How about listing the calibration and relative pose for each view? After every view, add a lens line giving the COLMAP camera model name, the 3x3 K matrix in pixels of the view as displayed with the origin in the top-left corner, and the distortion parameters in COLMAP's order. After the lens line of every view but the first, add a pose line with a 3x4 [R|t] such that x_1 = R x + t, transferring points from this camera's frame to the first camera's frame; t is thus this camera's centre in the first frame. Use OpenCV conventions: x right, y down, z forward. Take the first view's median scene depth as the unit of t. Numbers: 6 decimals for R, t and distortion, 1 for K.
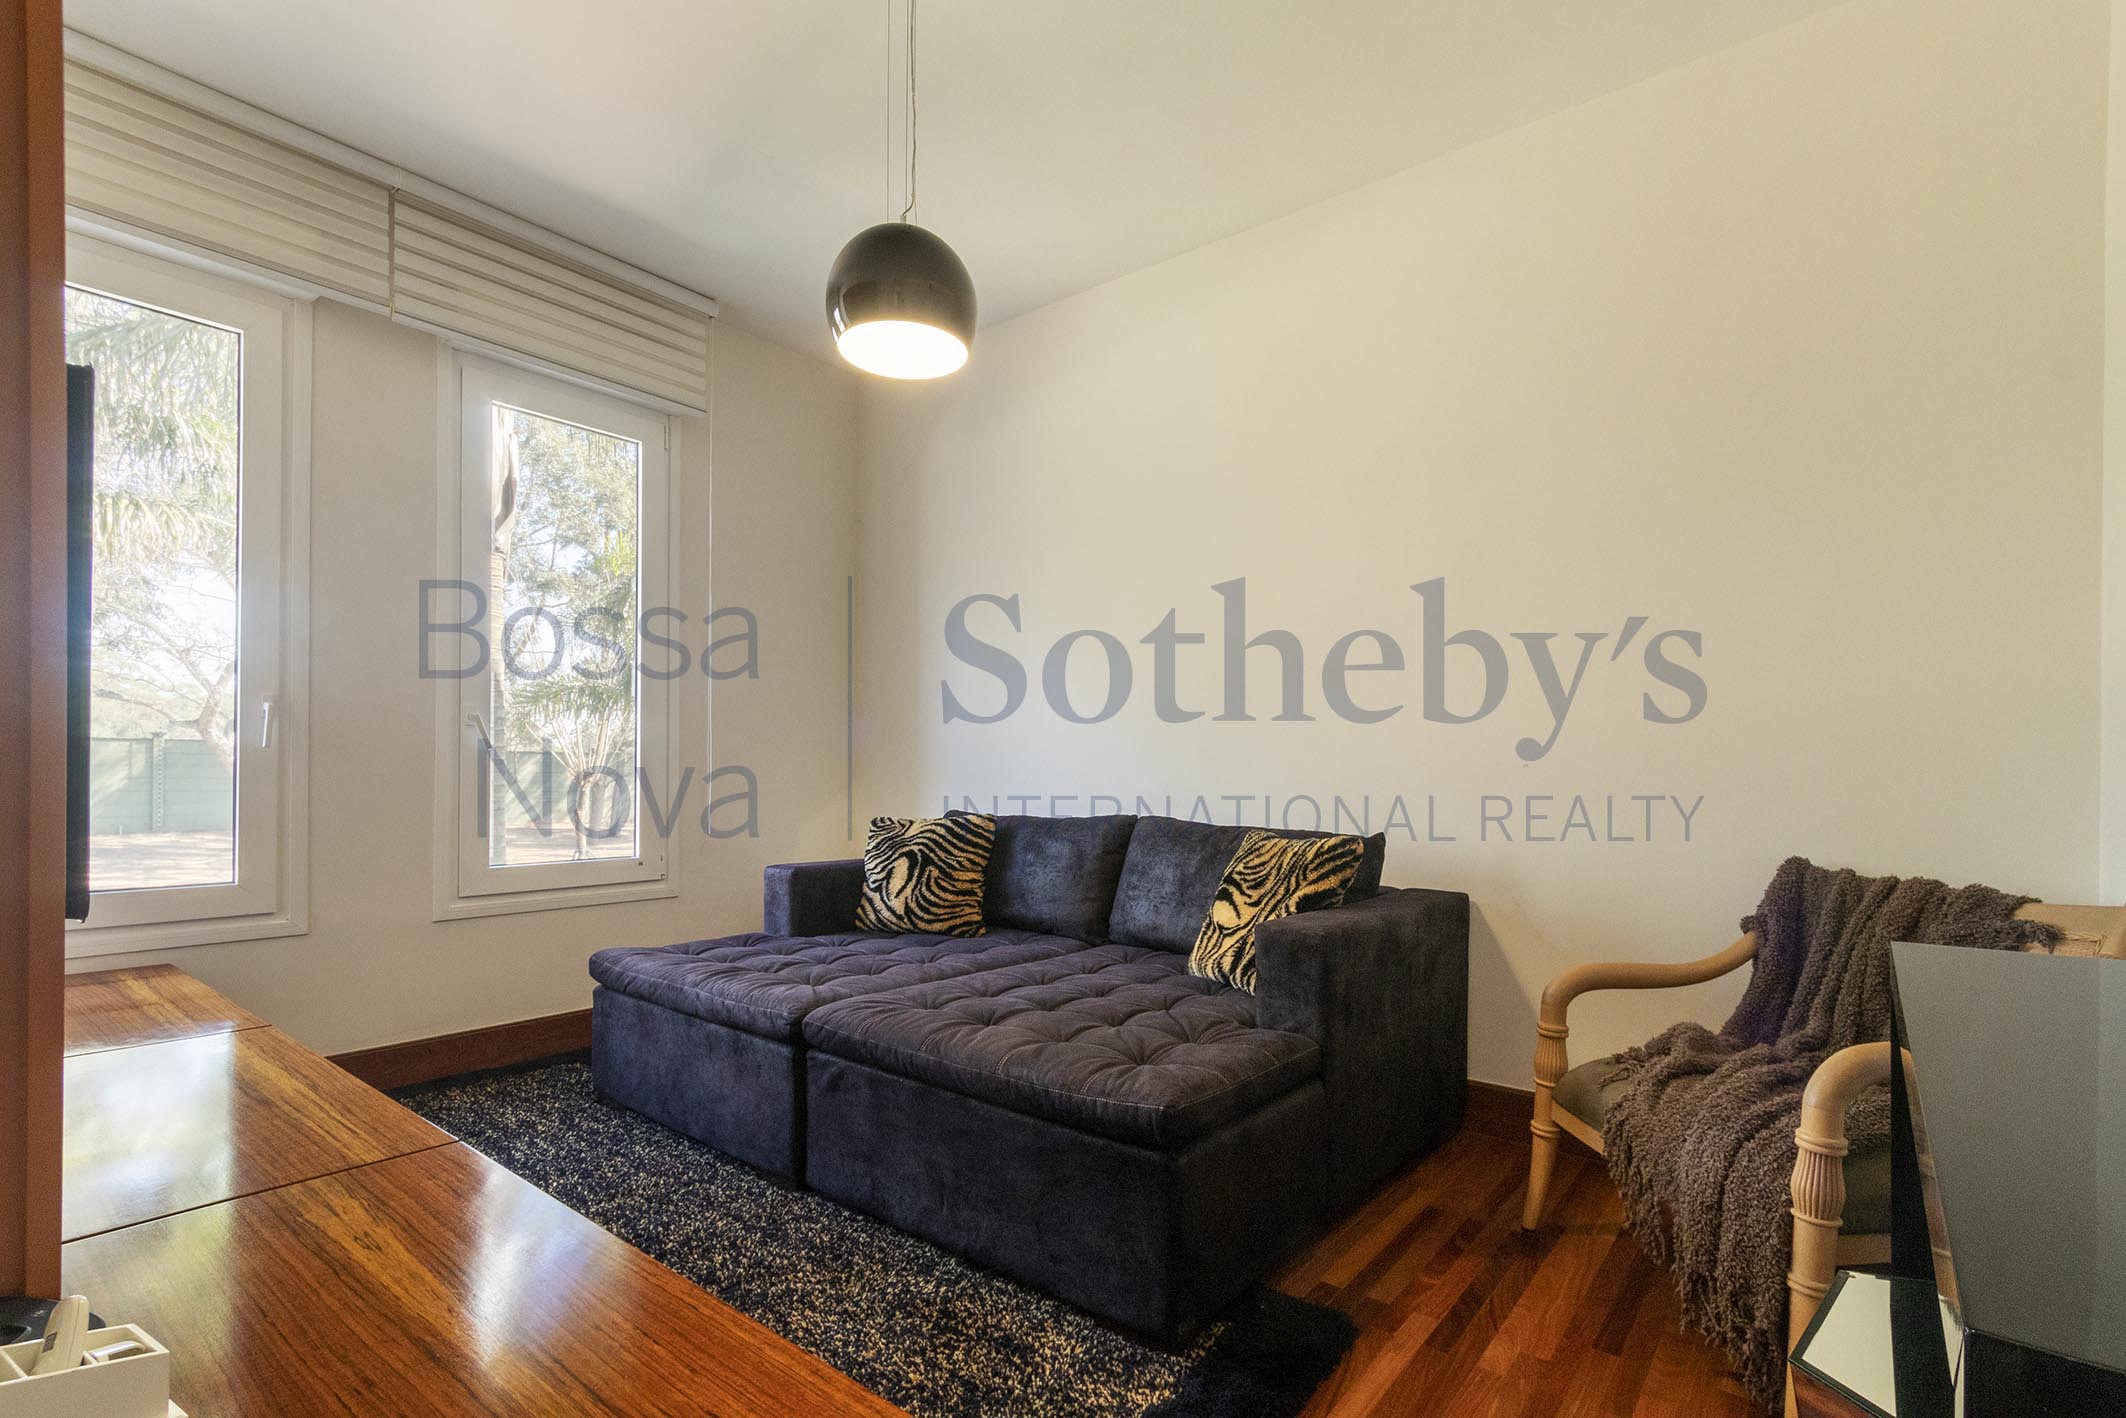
lens RADIAL K [[980.0, 0, 1098.3], [0, 980.0, 769.7], [0, 0, 1]] dist [0.003668, -0.000005]
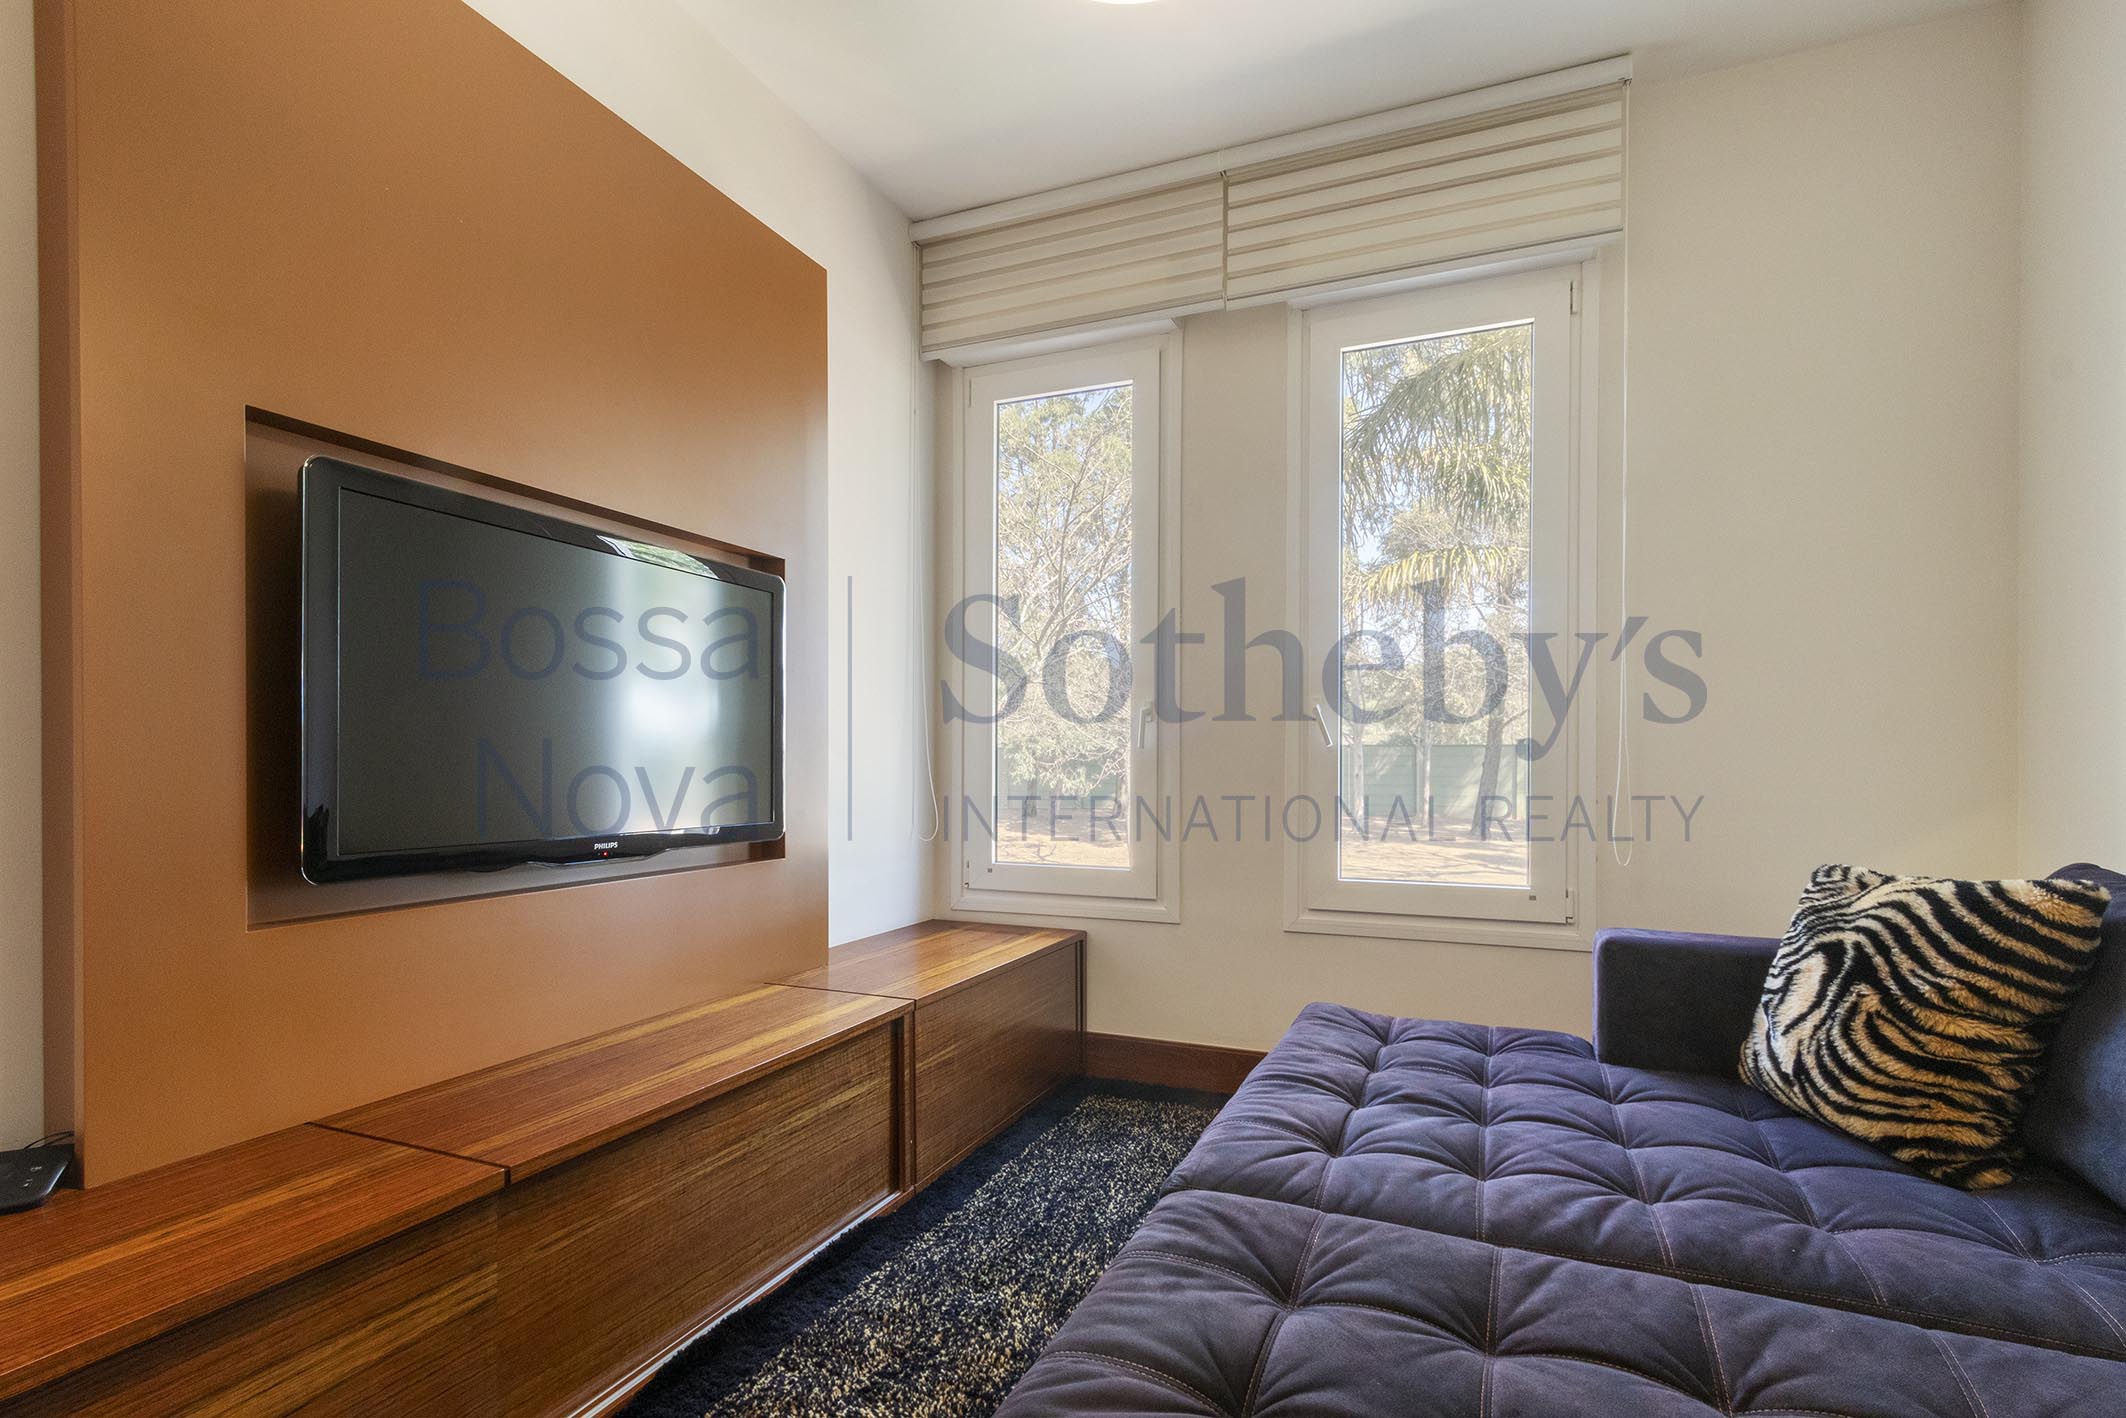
lens RADIAL K [[980.0, 0, 1098.3], [0, 980.0, 769.7], [0, 0, 1]] dist [0.003668, -0.000005]
pose [[0.270457, -0.002959, -0.962728, 0.163728], [0.004678, 0.999988, -0.001759, 0.000265], [0.962721, -0.004028, 0.270467, 0.547099]]
